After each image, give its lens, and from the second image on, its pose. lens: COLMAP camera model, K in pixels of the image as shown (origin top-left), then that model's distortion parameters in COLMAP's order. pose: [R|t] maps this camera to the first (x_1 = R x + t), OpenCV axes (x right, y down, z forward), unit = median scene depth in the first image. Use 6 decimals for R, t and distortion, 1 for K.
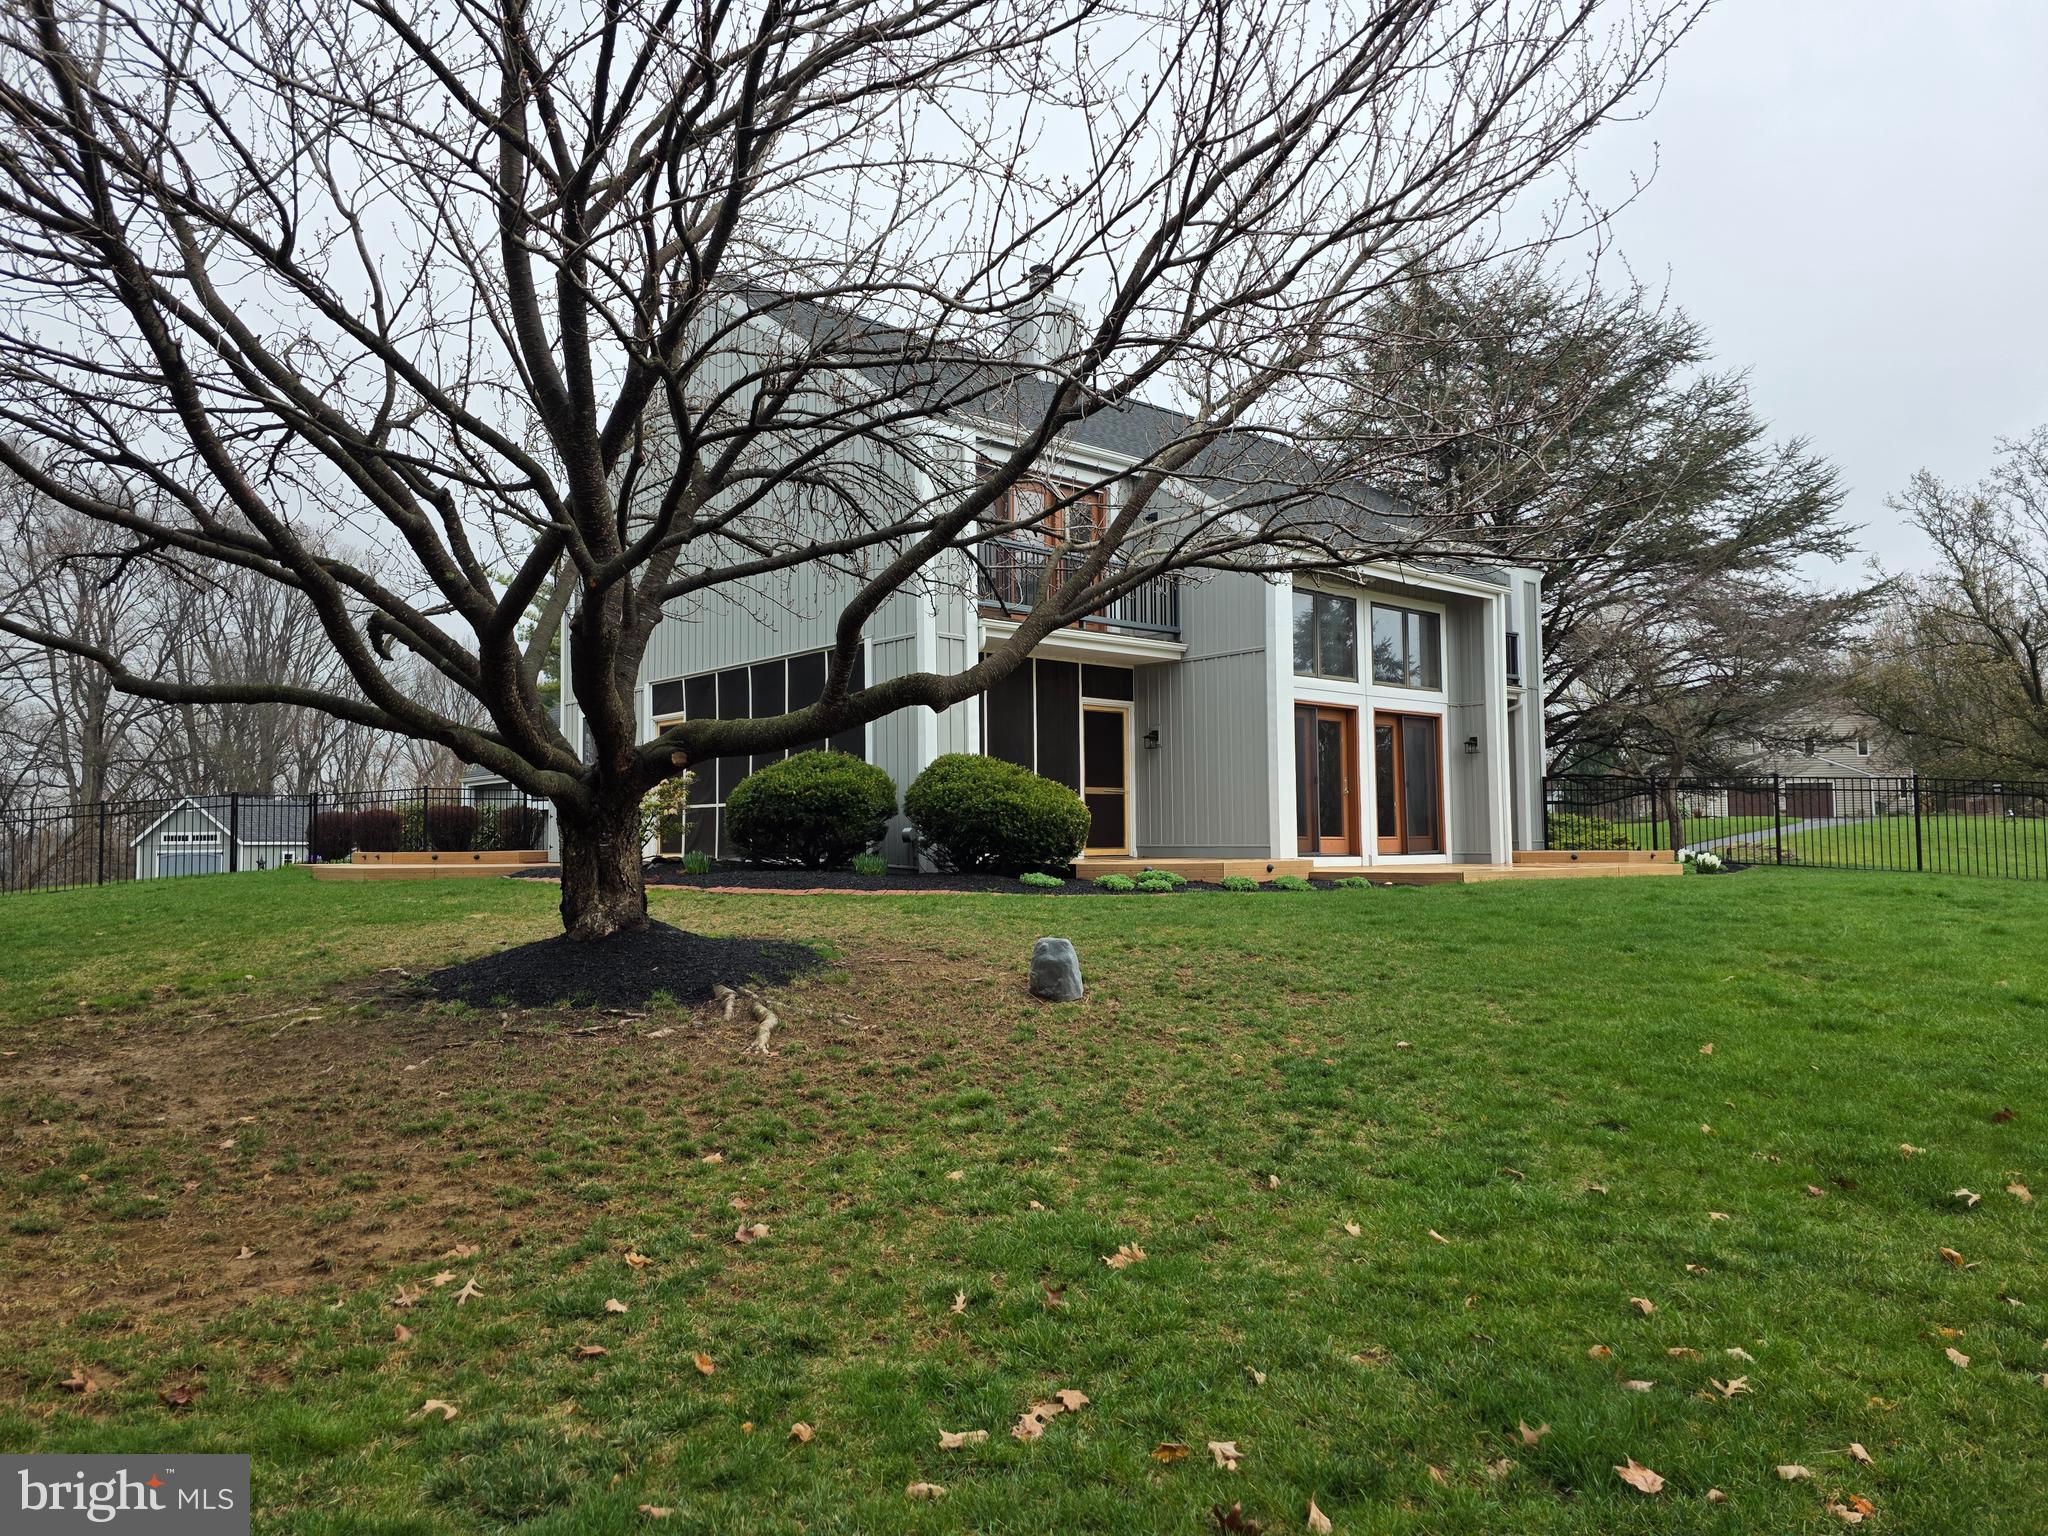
lens RADIAL K [[1400.4, 0, 1014.8], [0, 1400.4, 781.4], [0, 0, 1]] dist [0.080130, -0.070574]
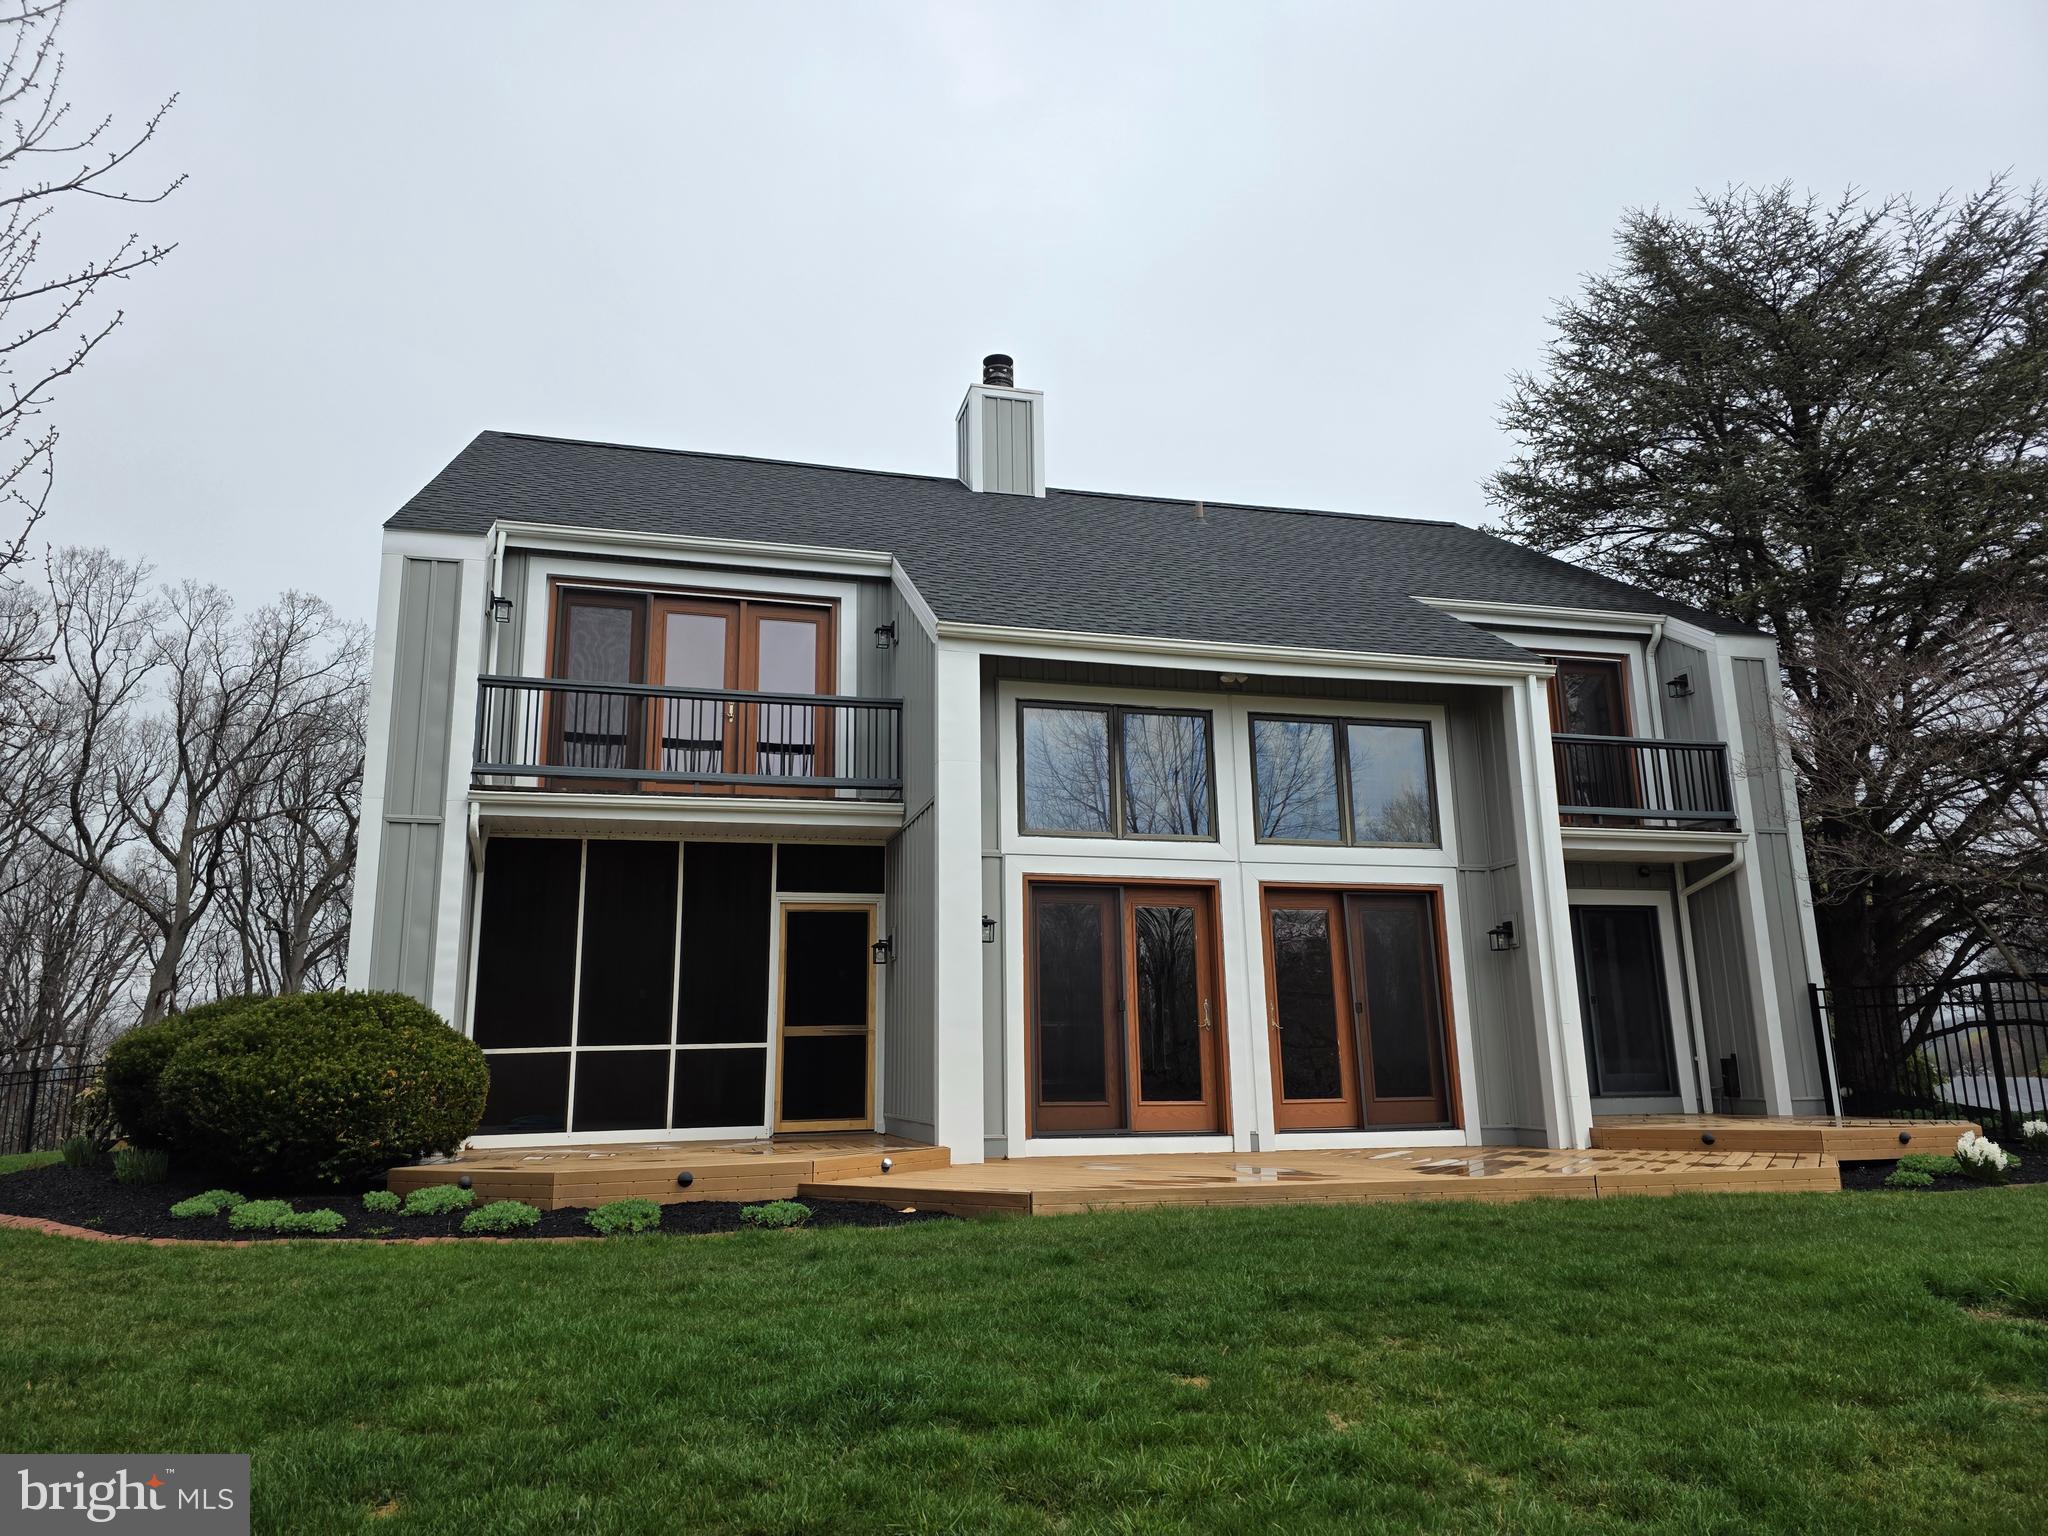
lens RADIAL K [[1400.4, 0, 1014.8], [0, 1400.4, 781.4], [0, 0, 1]] dist [0.080130, -0.070574]
pose [[0.898656, -0.094798, -0.428289, 0.425766], [0.026625, 0.986357, -0.162454, 0.000790], [0.437846, 0.134587, 0.888919, 0.414211]]
